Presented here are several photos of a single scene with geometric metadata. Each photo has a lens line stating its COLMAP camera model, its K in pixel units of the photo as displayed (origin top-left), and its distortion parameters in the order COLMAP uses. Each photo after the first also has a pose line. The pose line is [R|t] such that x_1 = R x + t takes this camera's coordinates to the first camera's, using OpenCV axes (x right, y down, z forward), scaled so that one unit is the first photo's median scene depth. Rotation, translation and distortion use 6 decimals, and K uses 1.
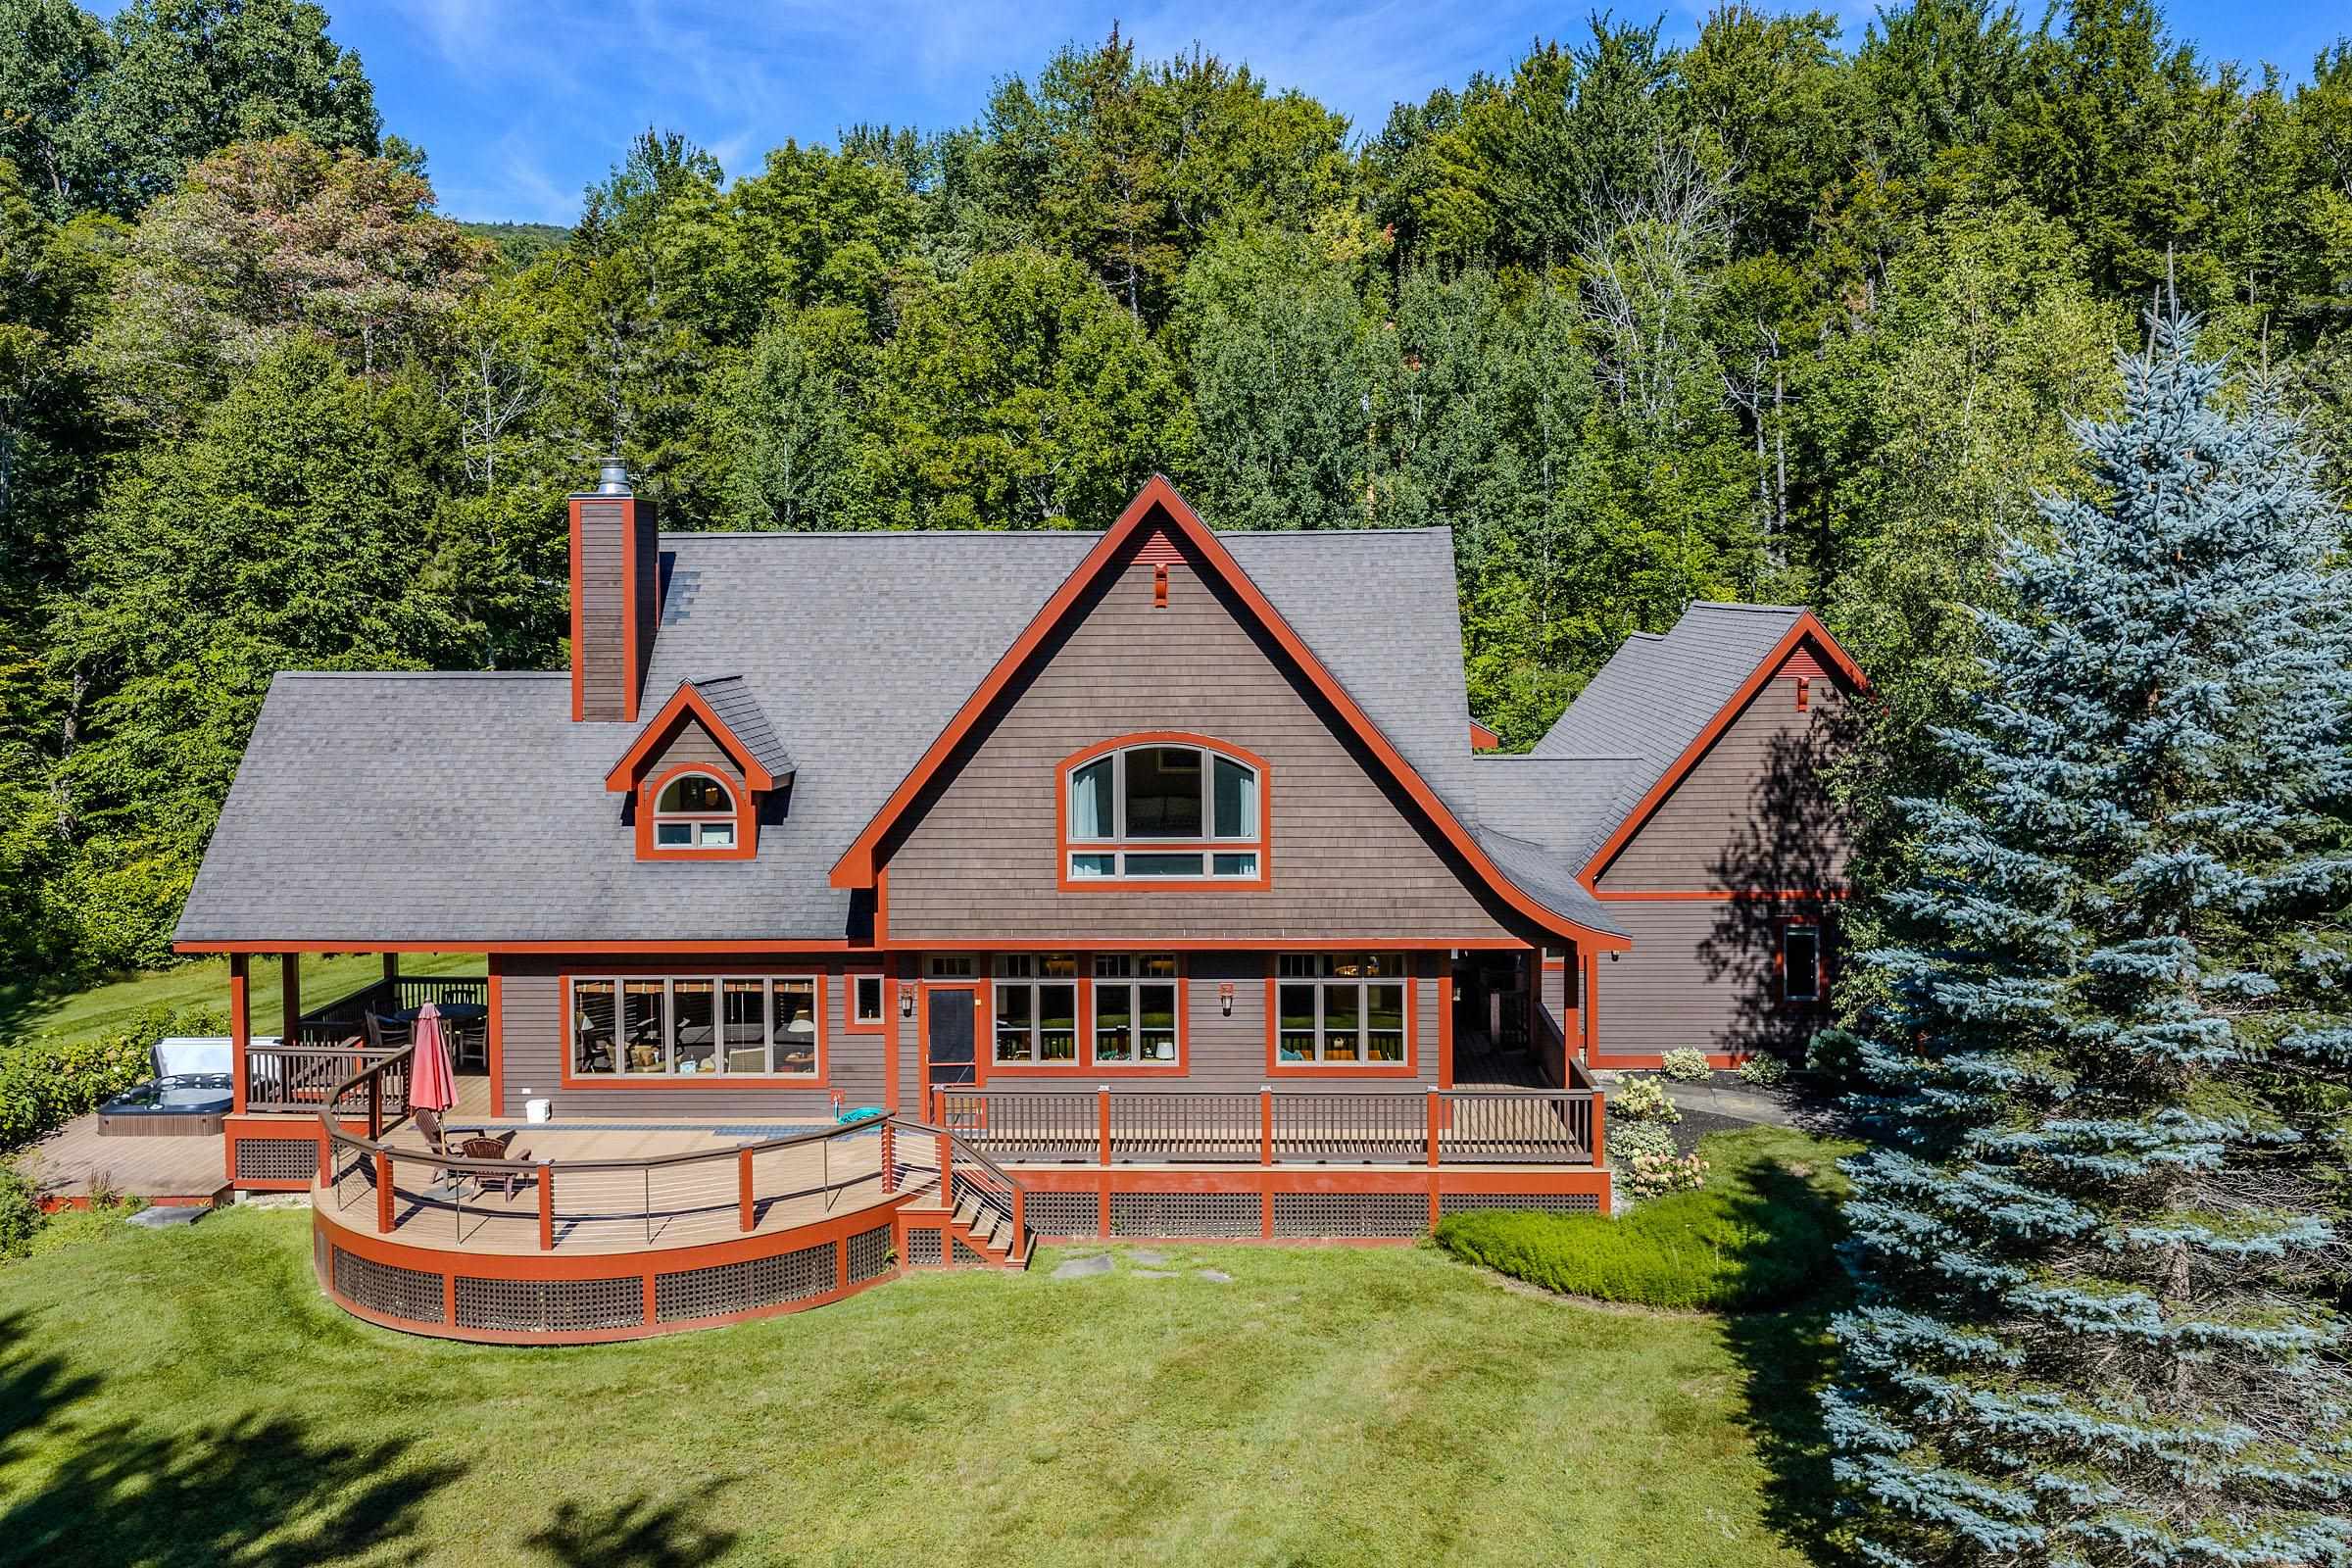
lens RADIAL K [[1894.8, 0, 1176.8], [0, 1894.8, 676.3], [0, 0, 1]] dist [-0.000147, -0.004423]
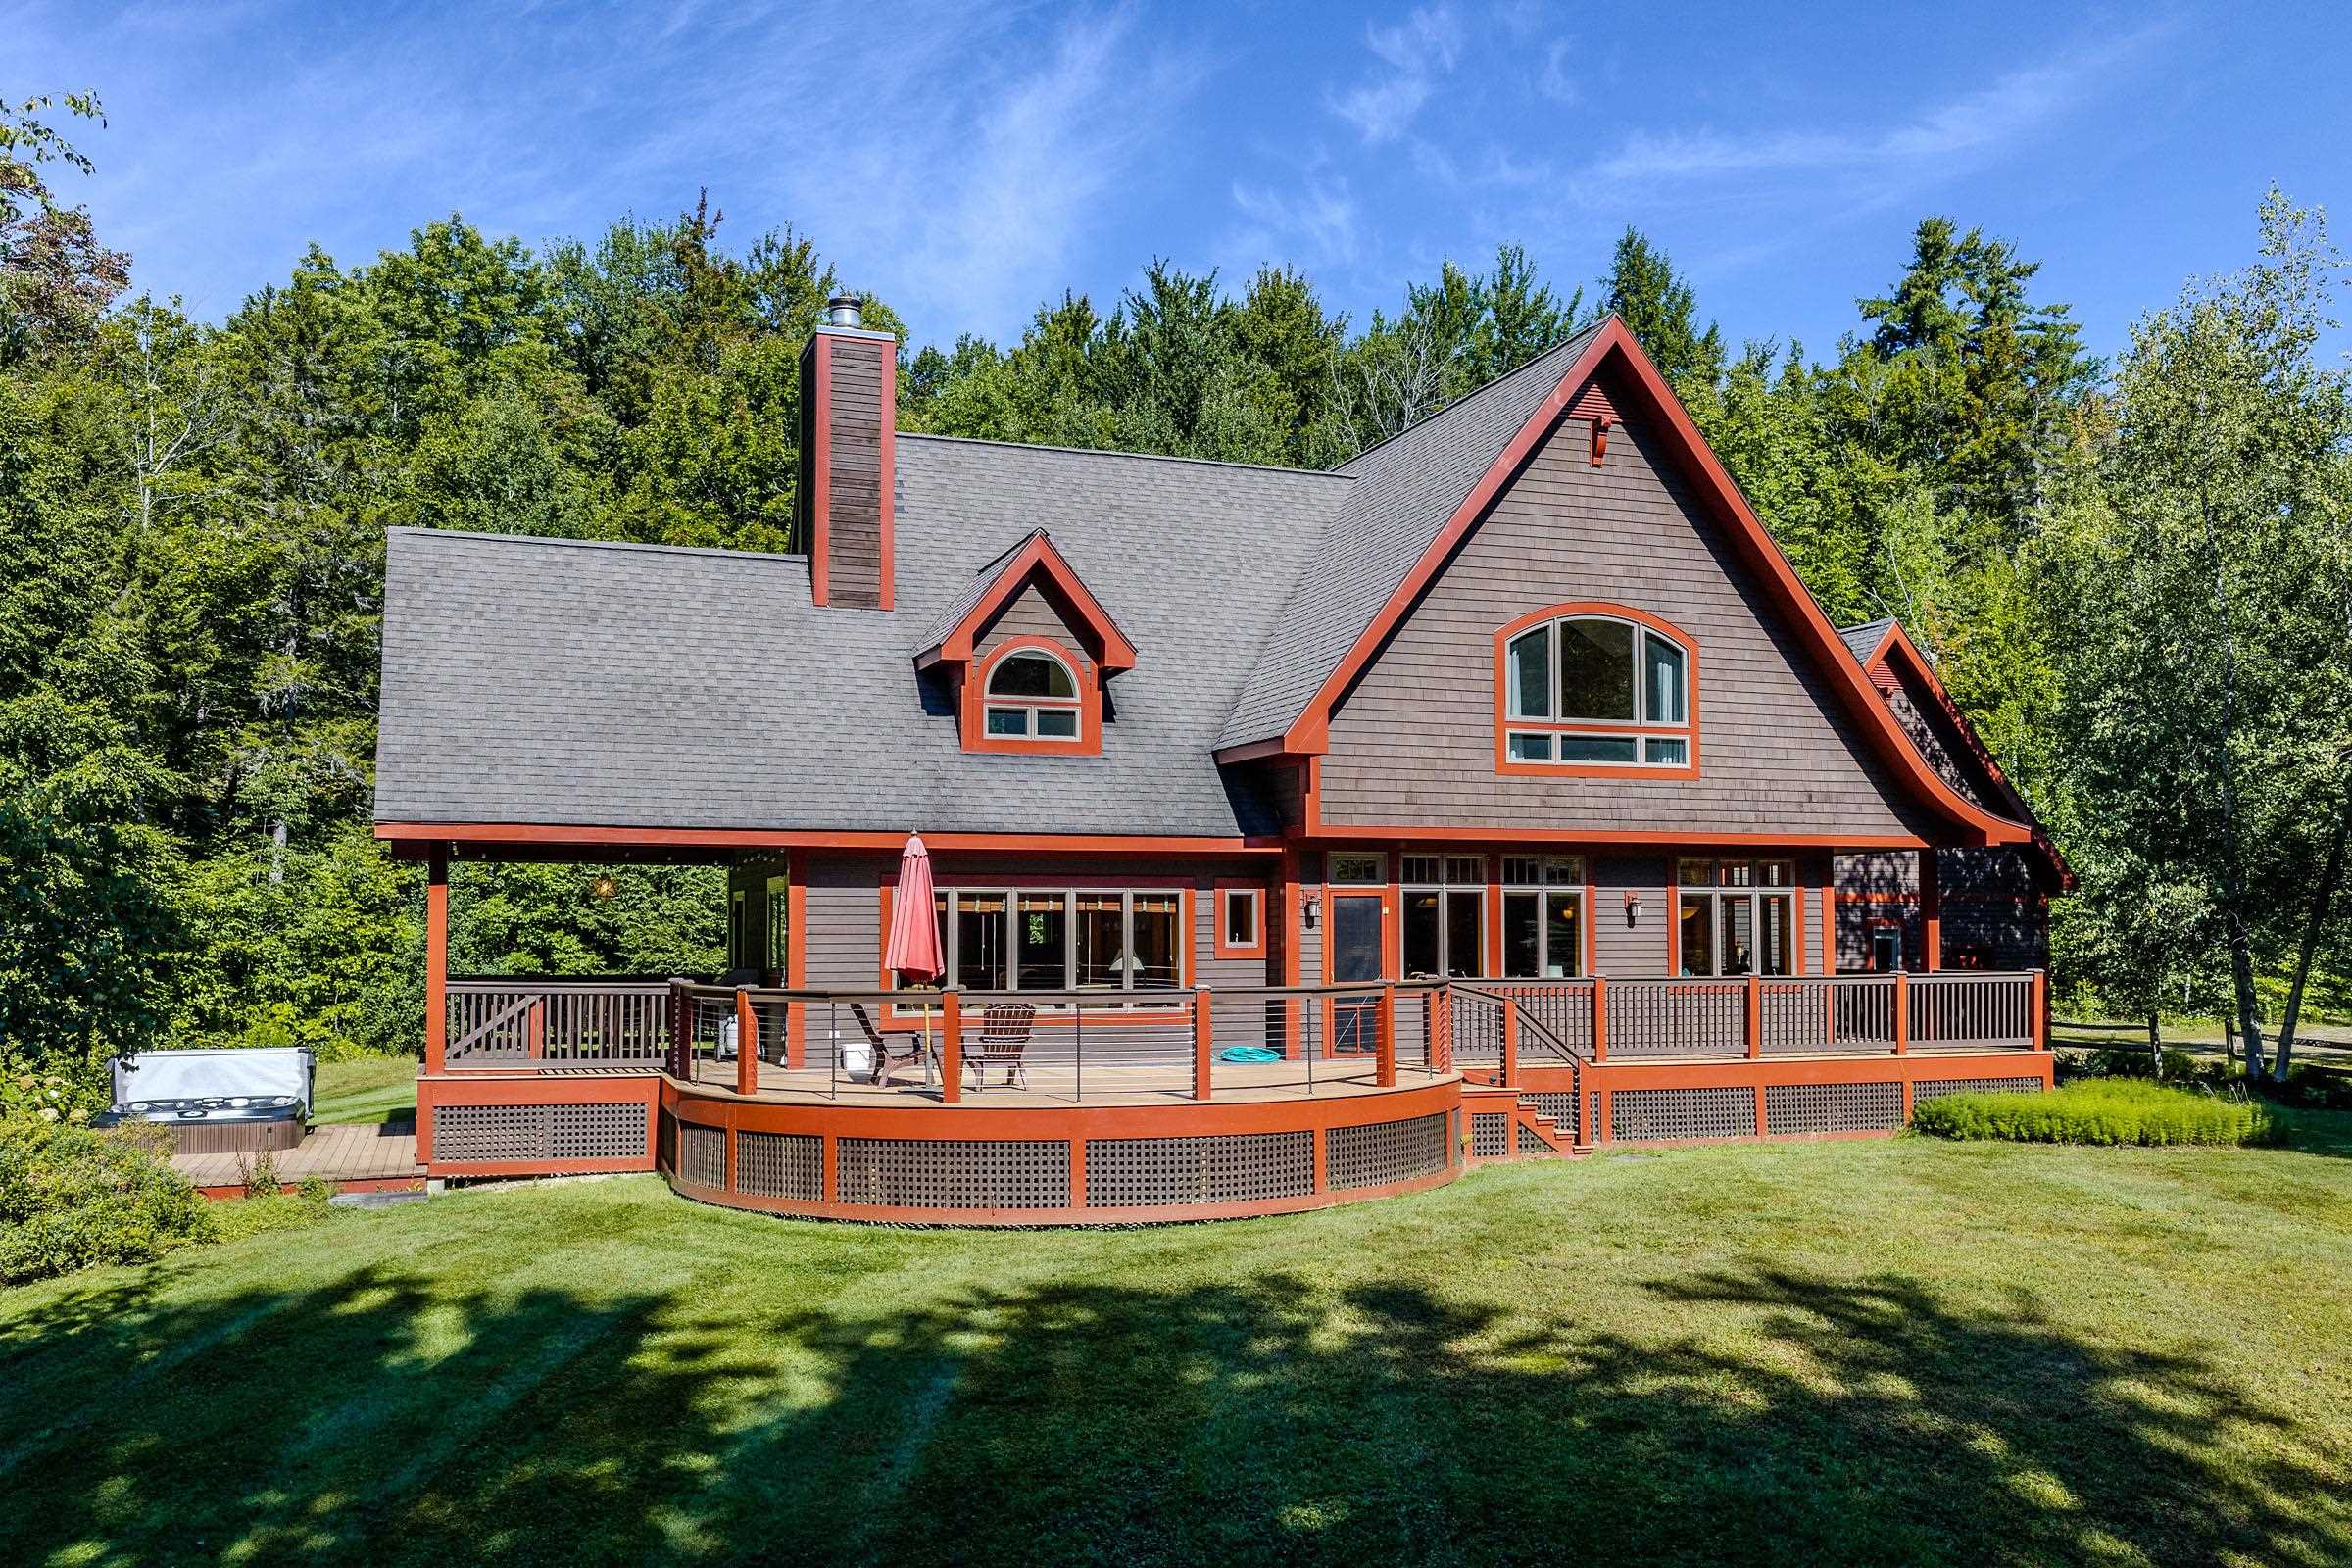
lens RADIAL K [[1901.7, 0, 1174.1], [0, 1901.7, 879.3], [0, 0, 1]] dist [0.008712, 0.002986]
pose [[0.935893, 0.013512, 0.352026, -0.503946], [0.010597, 0.997732, -0.066470, 0.214434], [-0.352126, 0.065939, 0.933627, 0.216310]]
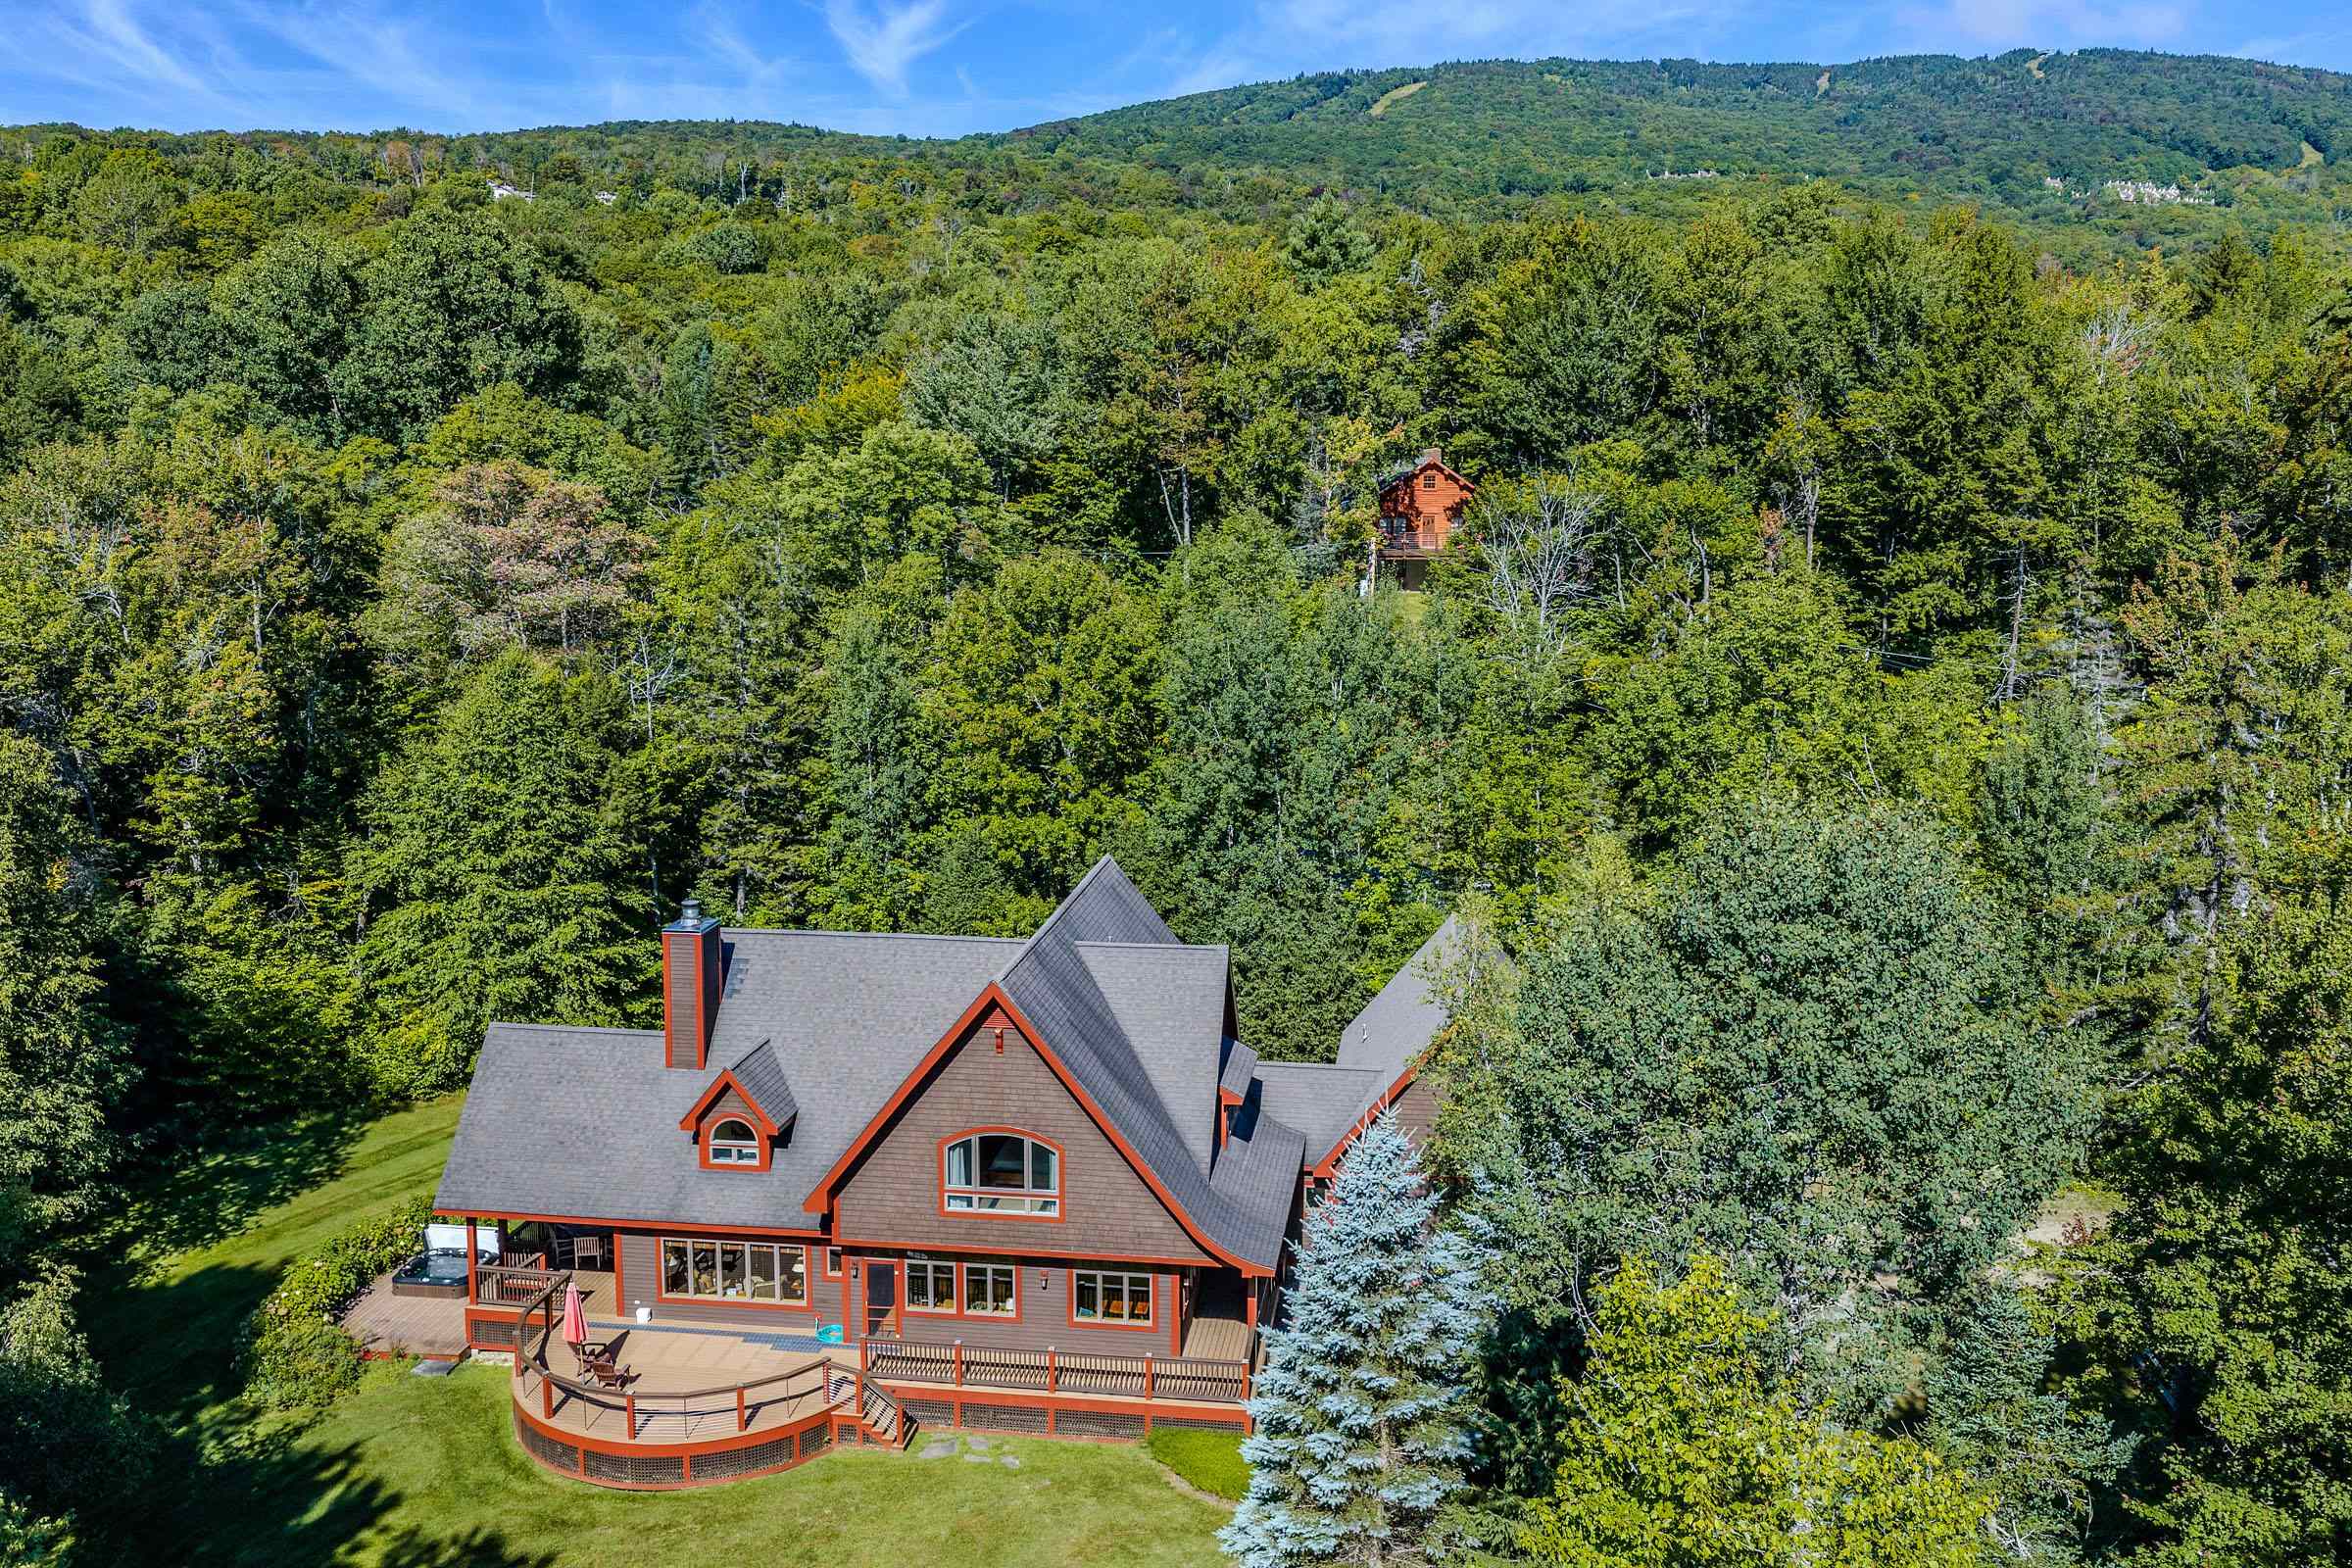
lens RADIAL K [[1857.6, 0, 1177.6], [0, 1857.6, 732.0], [0, 0, 1]] dist [-0.006023, -0.000148]
pose [[0.994215, 0.021529, -0.105227, 0.297404], [-0.011842, 0.995705, 0.091824, -0.446861], [0.106752, -0.090047, 0.990200, -0.533193]]
